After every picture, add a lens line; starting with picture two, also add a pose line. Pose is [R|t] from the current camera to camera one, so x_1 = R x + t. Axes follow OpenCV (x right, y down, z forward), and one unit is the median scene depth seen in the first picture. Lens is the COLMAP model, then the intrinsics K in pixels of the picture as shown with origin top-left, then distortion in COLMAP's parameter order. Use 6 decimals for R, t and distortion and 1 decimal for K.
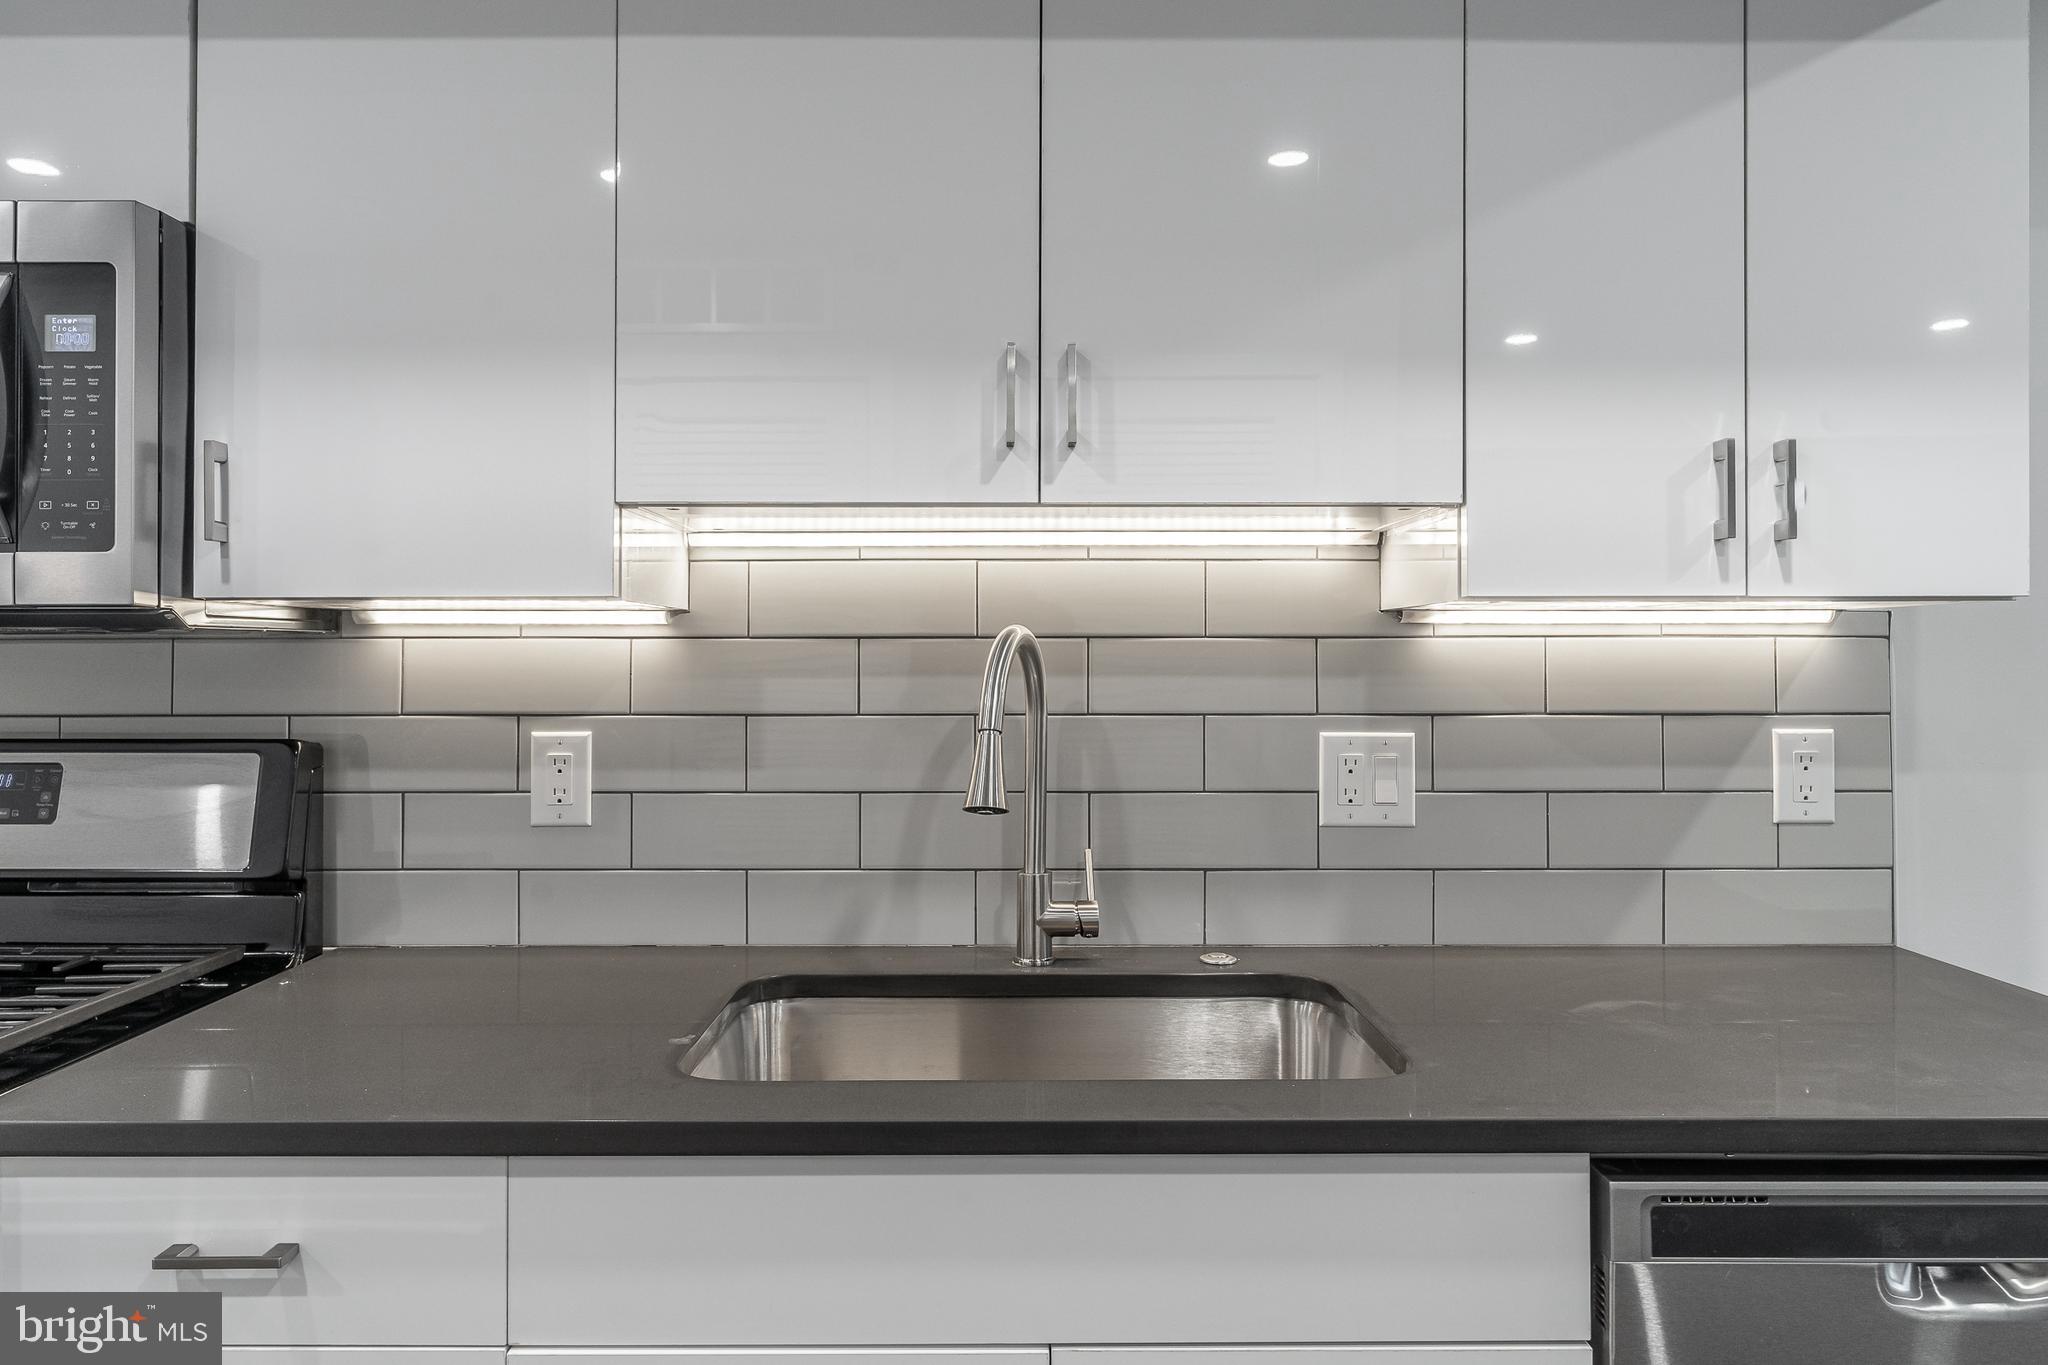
lens RADIAL K [[1295.3, 0, 1022.9], [0, 1295.3, 642.3], [0, 0, 1]] dist [-0.003034, -0.001145]
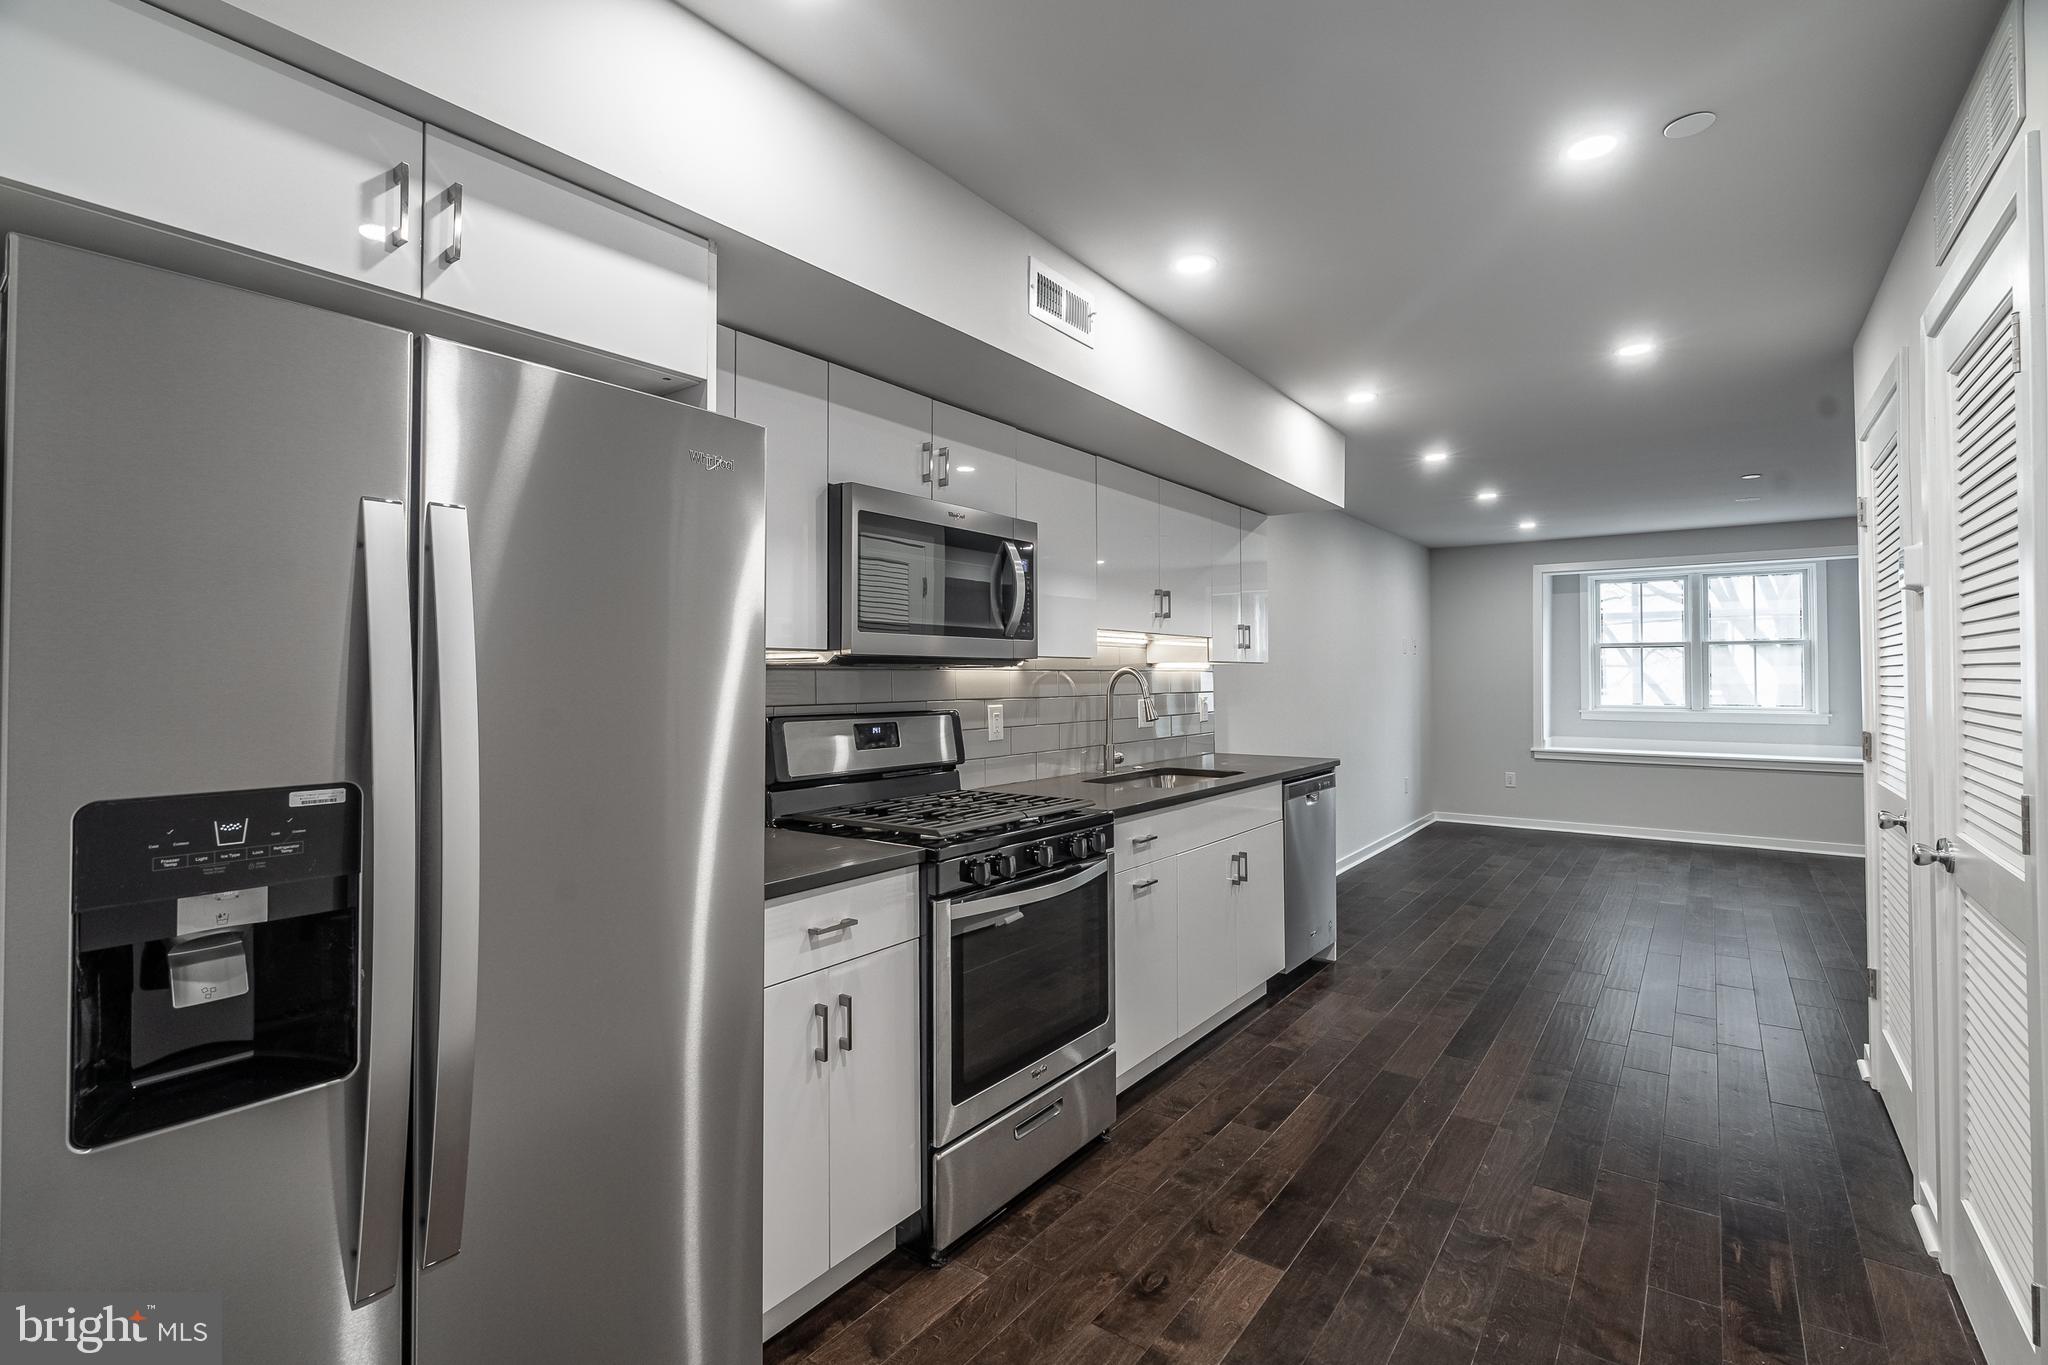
lens RADIAL K [[940.8, 0, 1022.1], [0, 940.8, 659.3], [0, 0, 1]] dist [-0.002956, 0.000335]
pose [[0.600695, 0.015303, 0.799332, -1.875985], [-0.003250, 0.999855, -0.016700, 0.006742], [-0.799471, 0.007434, 0.600658, -0.208905]]
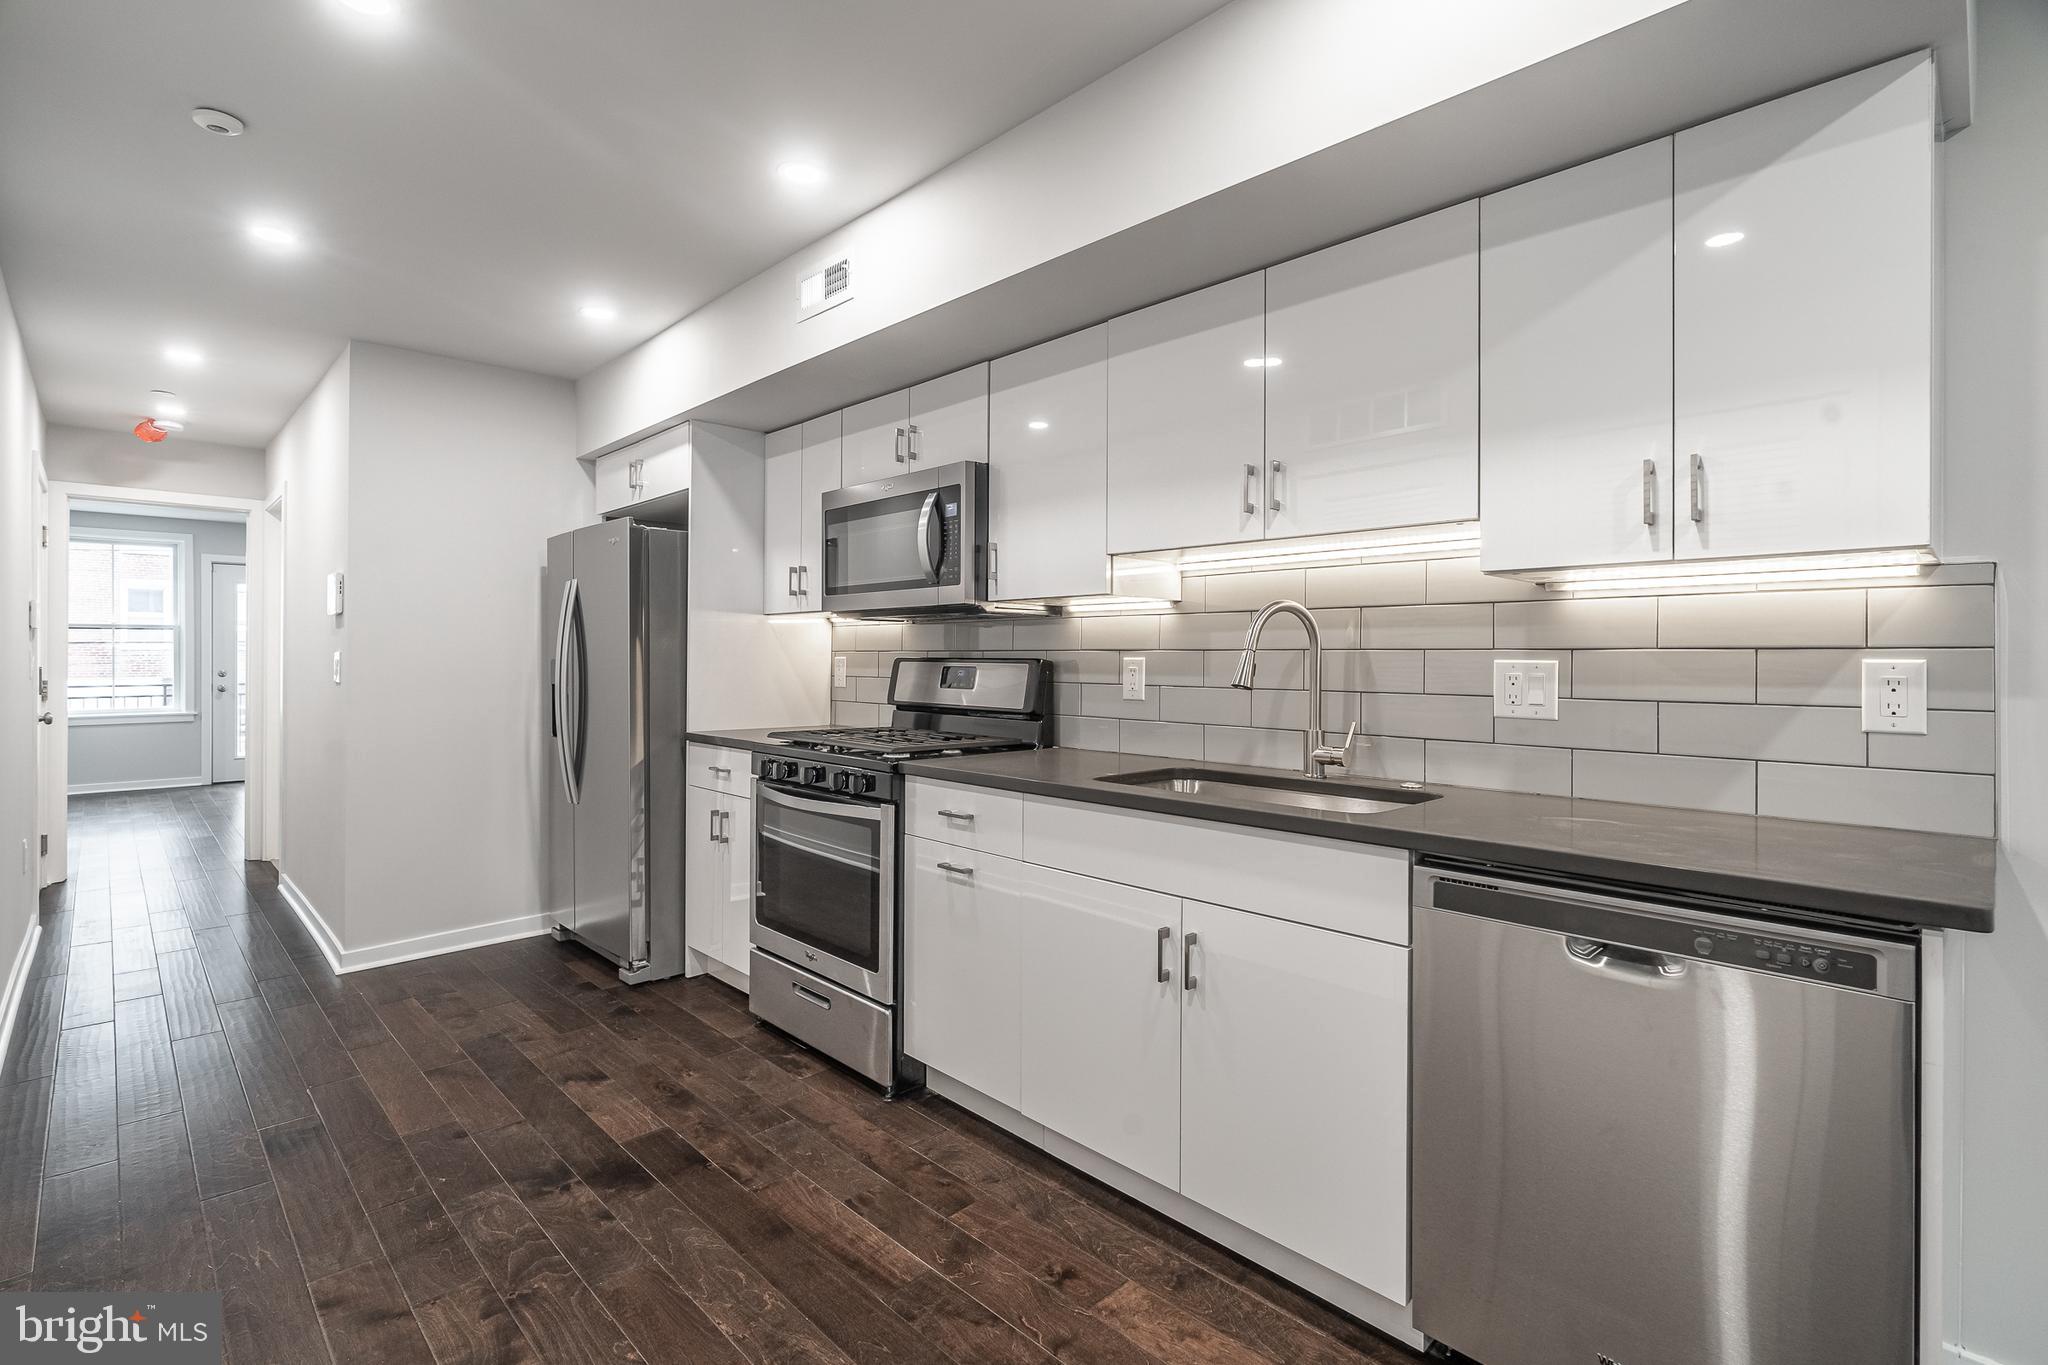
lens RADIAL K [[950.7, 0, 1011.3], [0, 950.7, 659.7], [0, 0, 1]] dist [-0.004449, -0.000287]
pose [[0.685558, 0.005327, -0.727998, 0.688768], [0.001220, 0.999963, 0.008465, 0.058536], [0.728017, -0.006691, 0.685526, -0.272950]]
